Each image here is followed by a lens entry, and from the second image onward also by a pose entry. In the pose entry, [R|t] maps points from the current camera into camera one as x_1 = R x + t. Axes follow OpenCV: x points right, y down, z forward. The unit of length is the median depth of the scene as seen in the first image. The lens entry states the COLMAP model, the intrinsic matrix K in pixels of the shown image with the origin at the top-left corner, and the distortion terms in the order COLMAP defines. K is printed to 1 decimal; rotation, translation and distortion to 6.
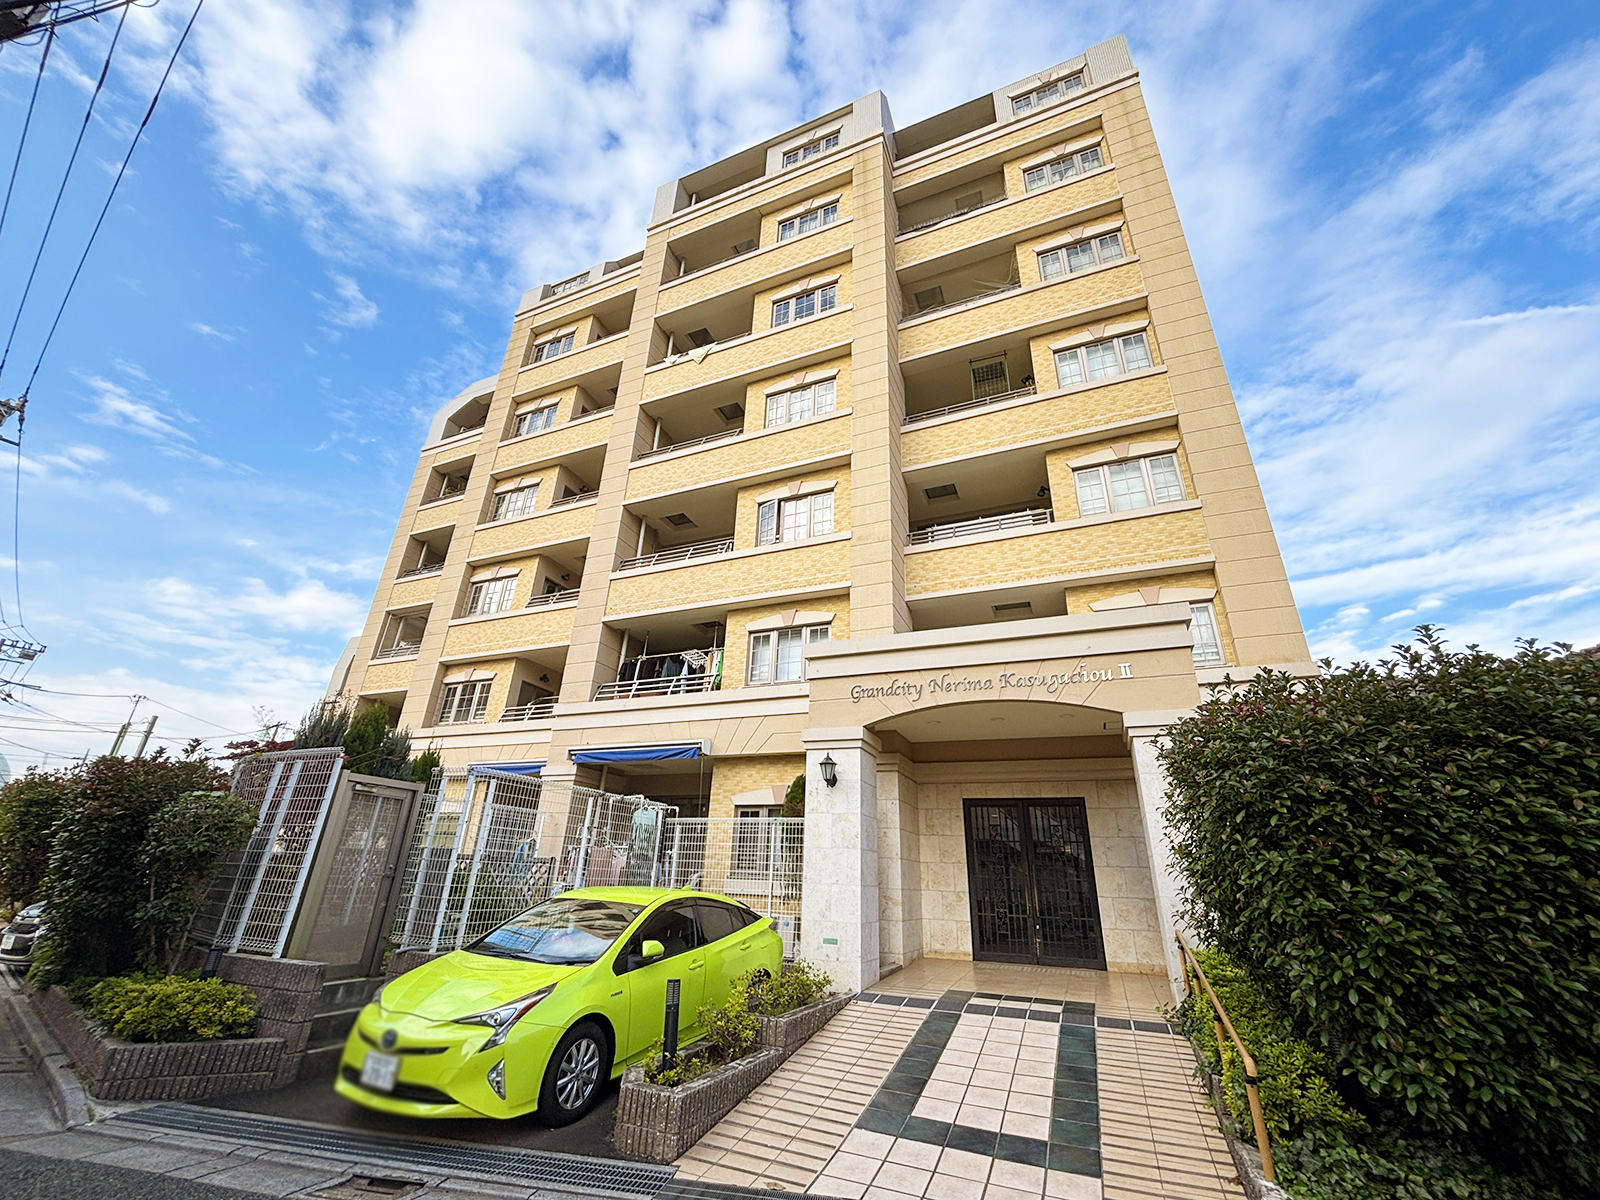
lens RADIAL K [[640.1, 0, 800.0], [0, 640.1, 600.0], [0, 0, 1]] dist [0.038617, -0.042687]
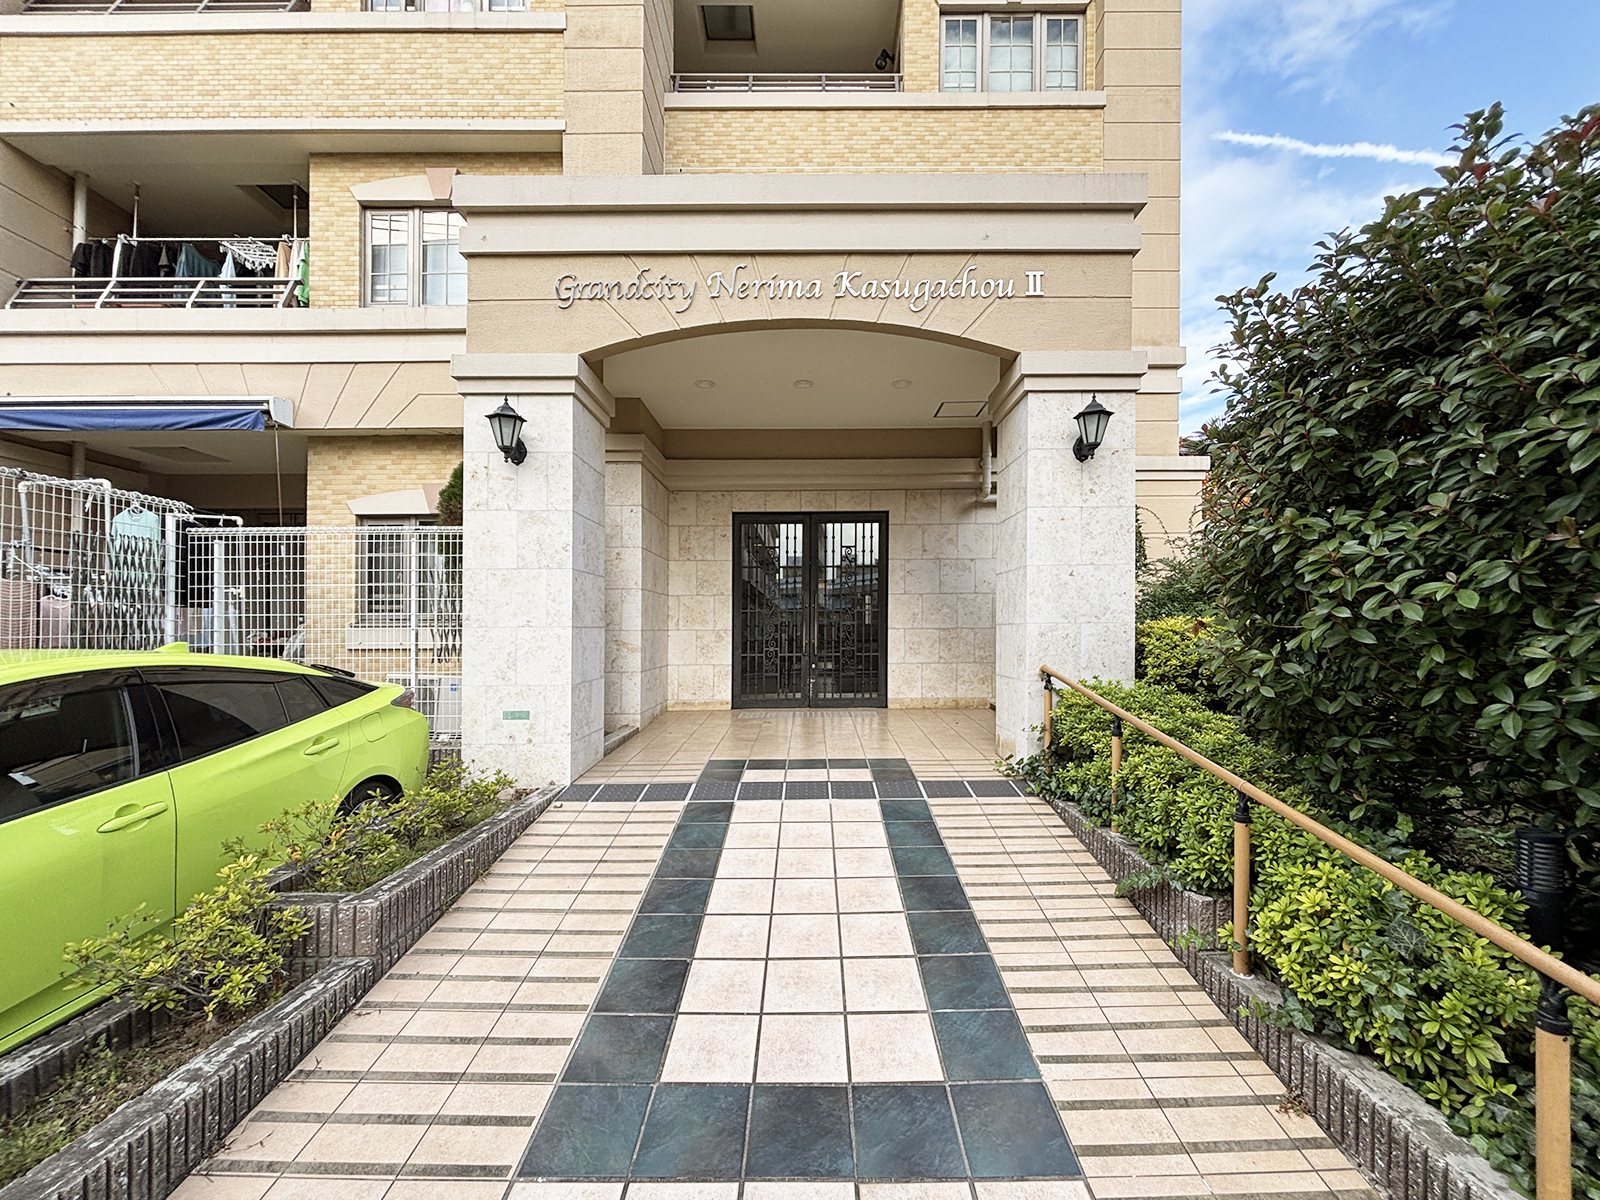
lens RADIAL K [[641.5, 0, 824.9], [0, 641.5, 604.6], [0, 0, 1]] dist [0.000568, -0.000025]
pose [[0.908113, -0.025950, 0.417920, 0.048371], [-0.131527, 0.929882, 0.343539, 0.156427], [-0.397531, -0.366940, 0.841025, 0.344187]]
